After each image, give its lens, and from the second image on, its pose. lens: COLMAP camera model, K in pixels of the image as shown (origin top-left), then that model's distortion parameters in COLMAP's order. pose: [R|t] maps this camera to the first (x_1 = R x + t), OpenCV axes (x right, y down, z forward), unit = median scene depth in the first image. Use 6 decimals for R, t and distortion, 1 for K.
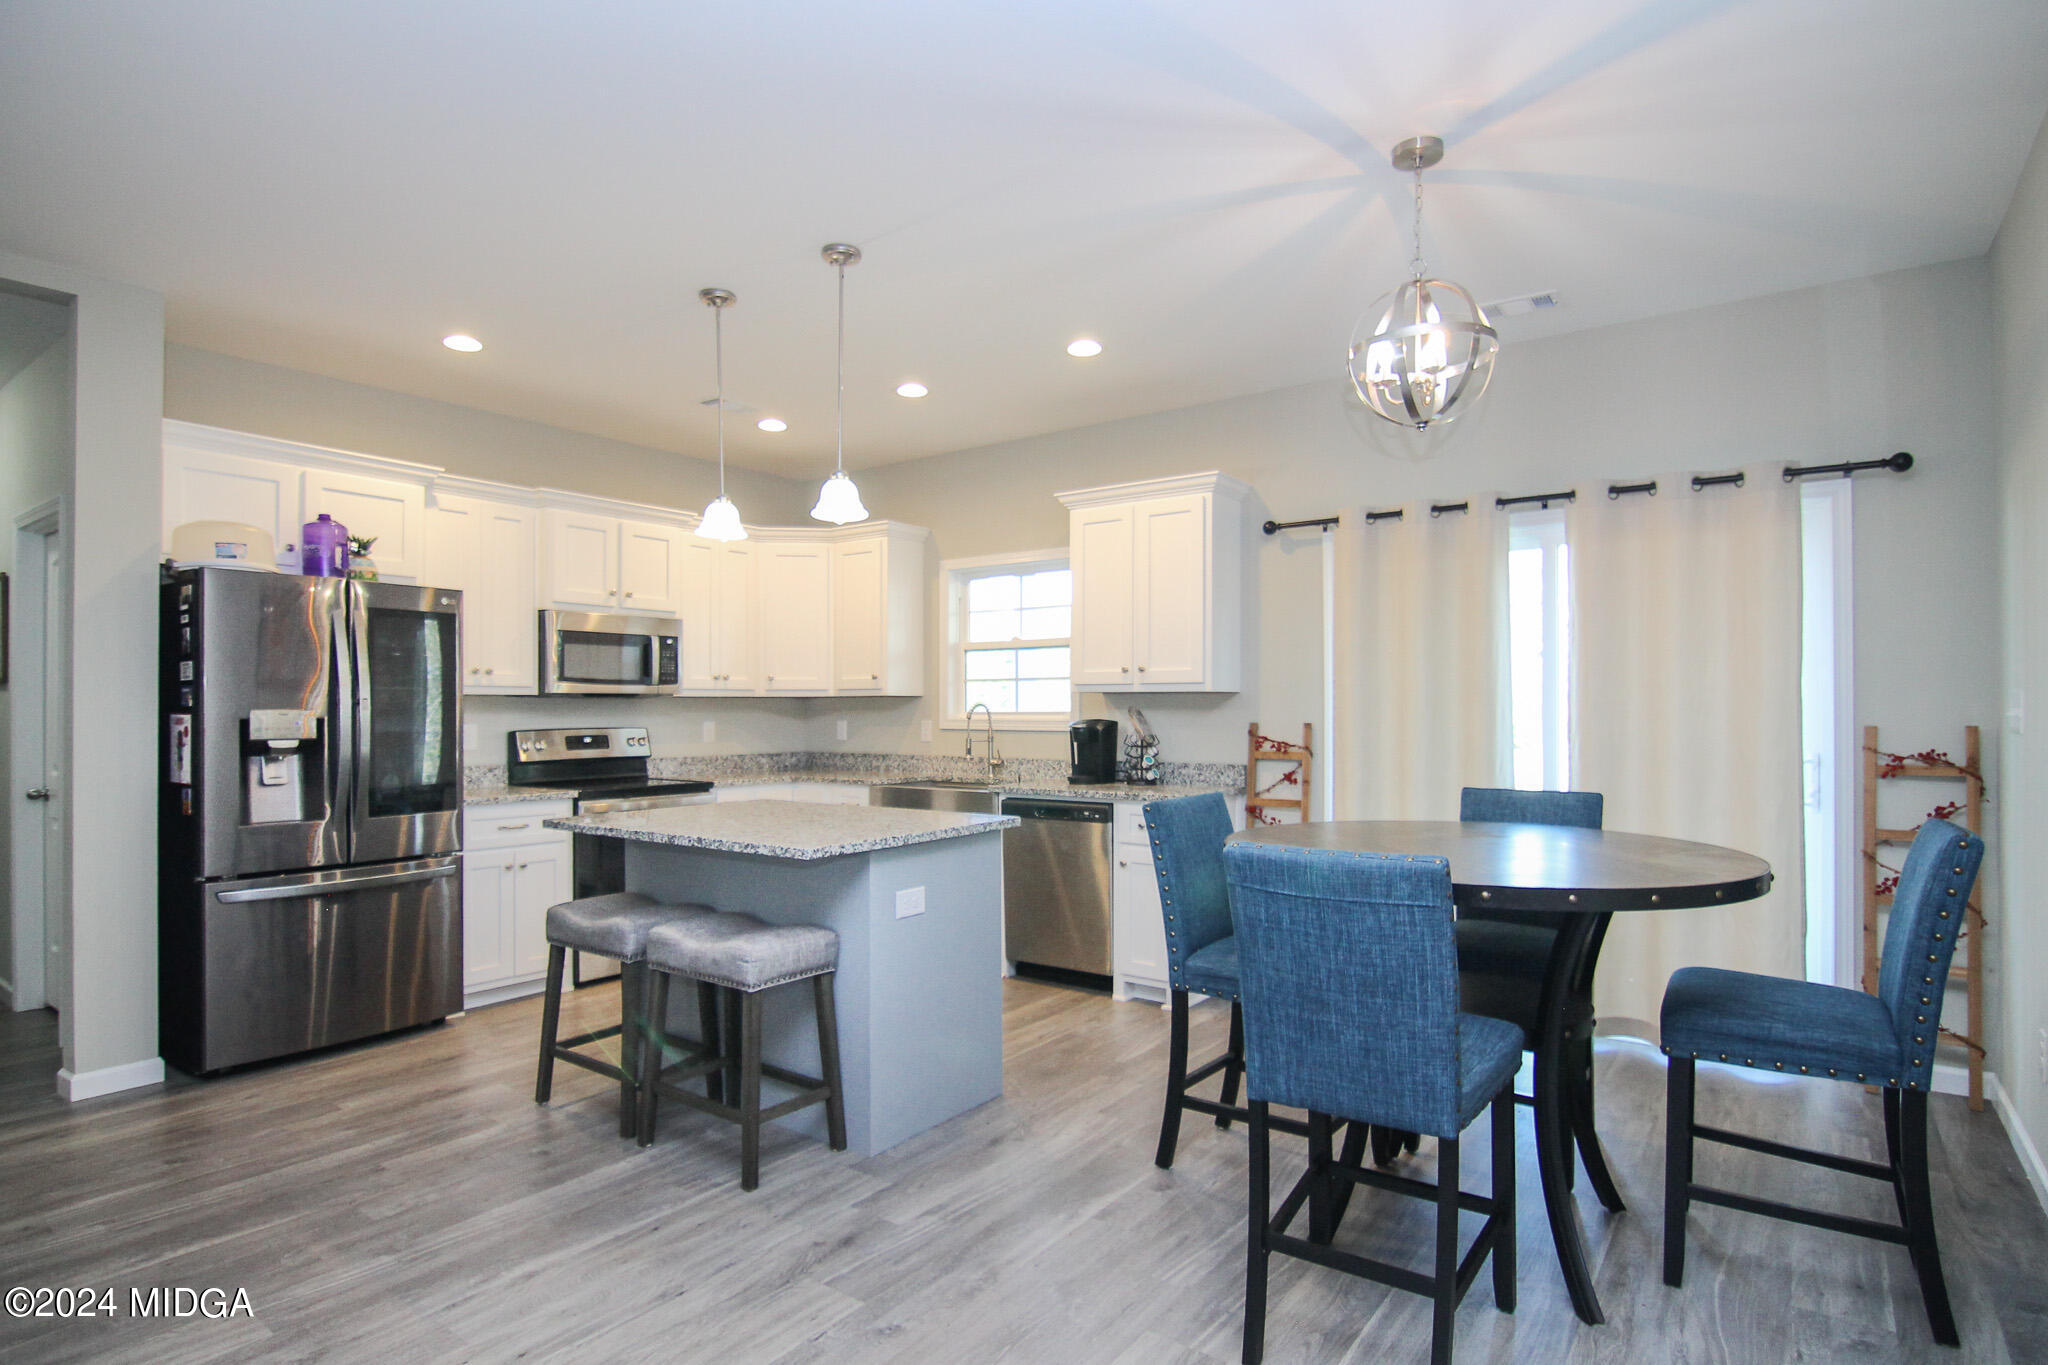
lens RADIAL K [[1053.4, 0, 1008.8], [0, 1053.4, 702.6], [0, 0, 1]] dist [-0.011573, -0.005479]
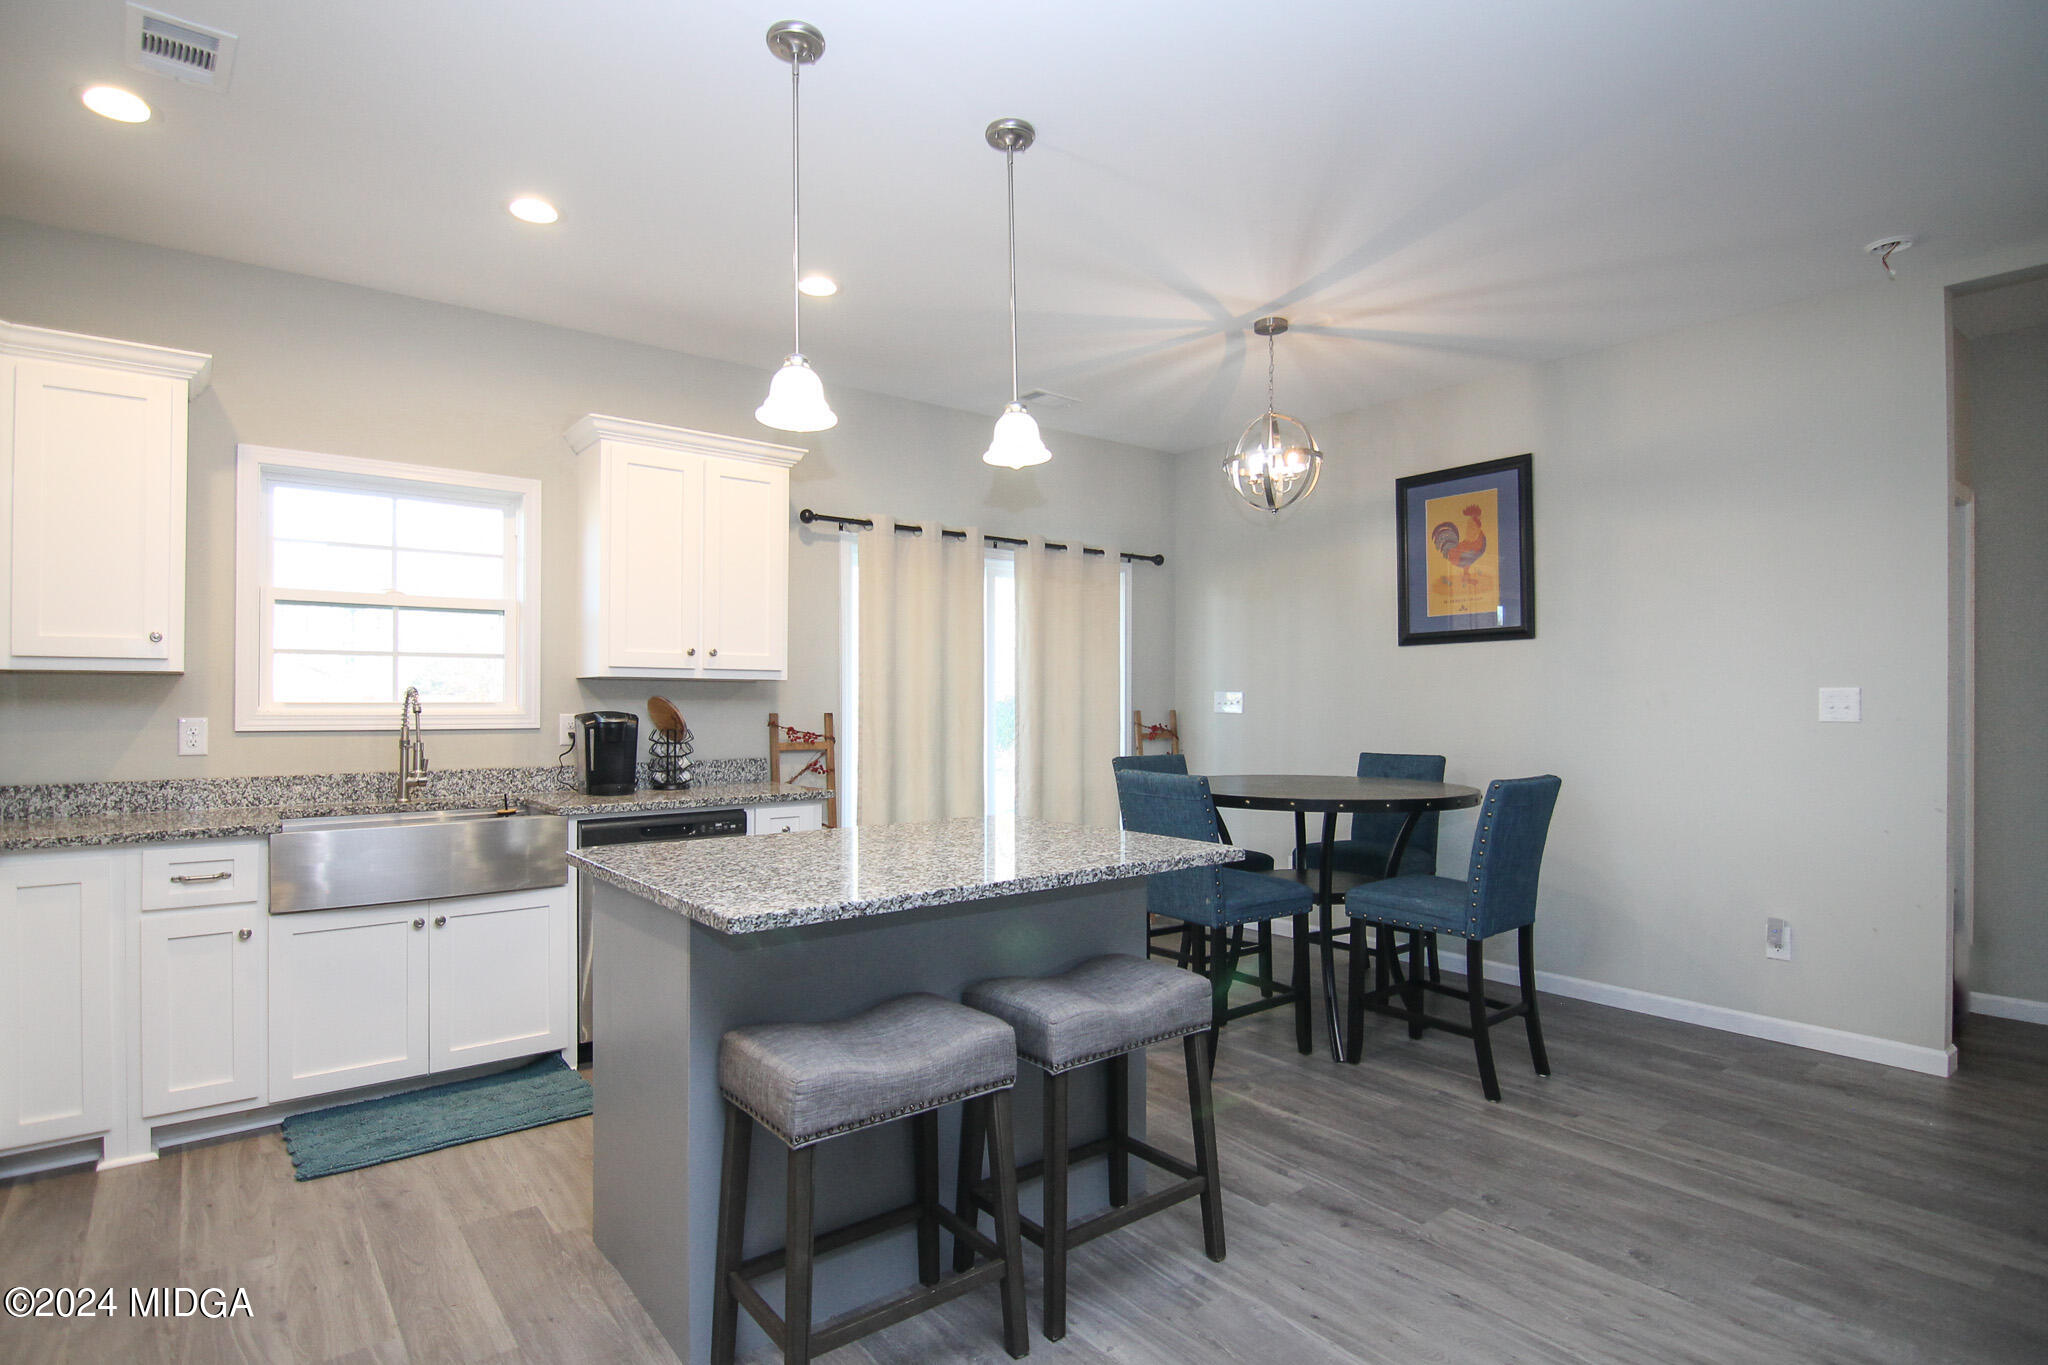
lens RADIAL K [[1053.4, 0, 1016.3], [0, 1053.4, 697.1], [0, 0, 1]] dist [-0.011573, -0.005479]
pose [[0.250220, 0.005923, 0.968171, -0.667176], [-0.006104, 0.999971, -0.004540, 0.007286], [-0.968170, -0.004774, 0.250249, 0.567503]]
